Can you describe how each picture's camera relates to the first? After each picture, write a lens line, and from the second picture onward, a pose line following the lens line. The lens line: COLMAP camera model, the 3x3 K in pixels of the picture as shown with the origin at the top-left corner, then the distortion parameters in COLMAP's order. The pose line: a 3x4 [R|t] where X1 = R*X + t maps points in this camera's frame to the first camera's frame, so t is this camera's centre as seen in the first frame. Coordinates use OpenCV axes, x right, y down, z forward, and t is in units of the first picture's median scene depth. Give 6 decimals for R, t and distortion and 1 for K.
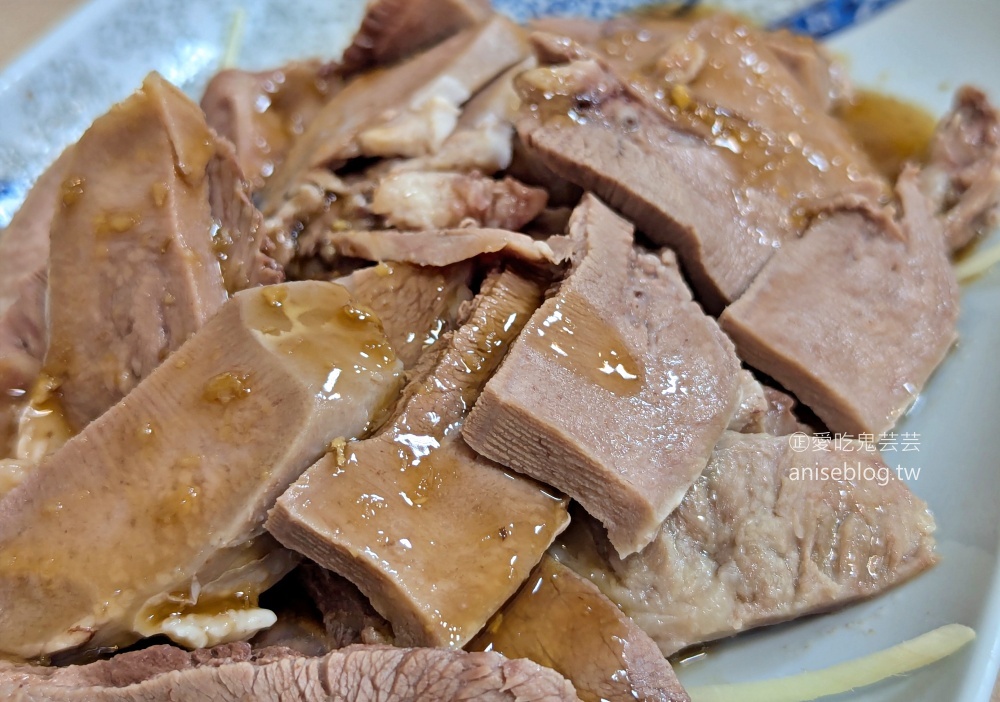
lens RADIAL K [[970.9, 0, 501.1], [0, 970.9, 352.3], [0, 0, 1]] dist [0.053693, 0.000000]
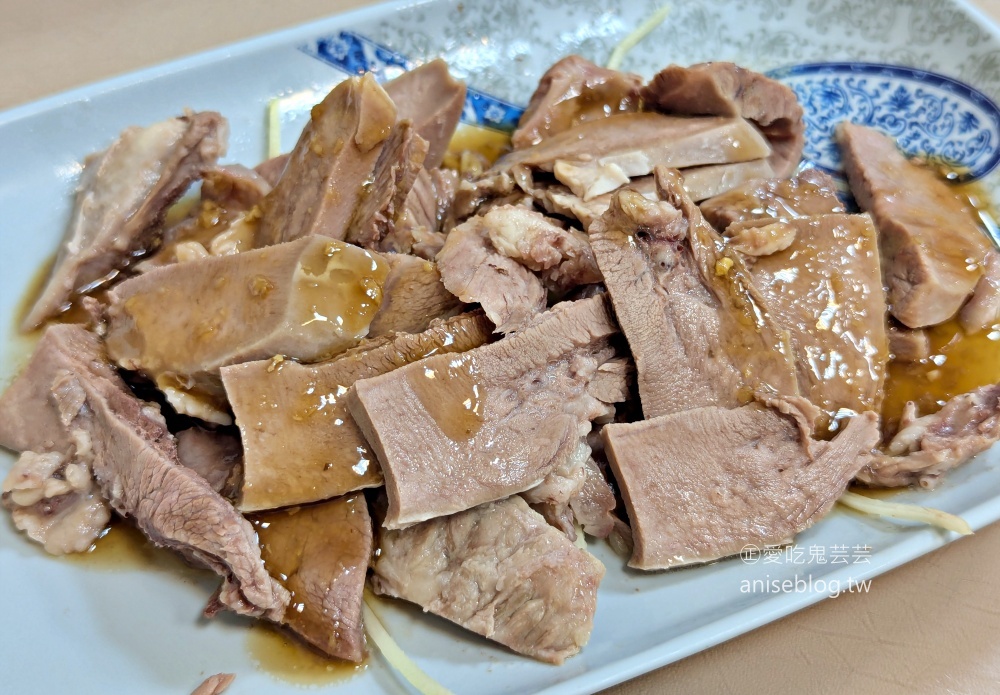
lens RADIAL K [[722.9, 0, 500.5], [0, 722.9, 345.7], [0, 0, 1]] dist [0.059370, 0.008418]
pose [[0.805656, 0.548441, -0.223900, 0.318982], [-0.523179, 0.836035, 0.165314, -0.259502], [0.277854, -0.016047, 0.960489, -0.015924]]
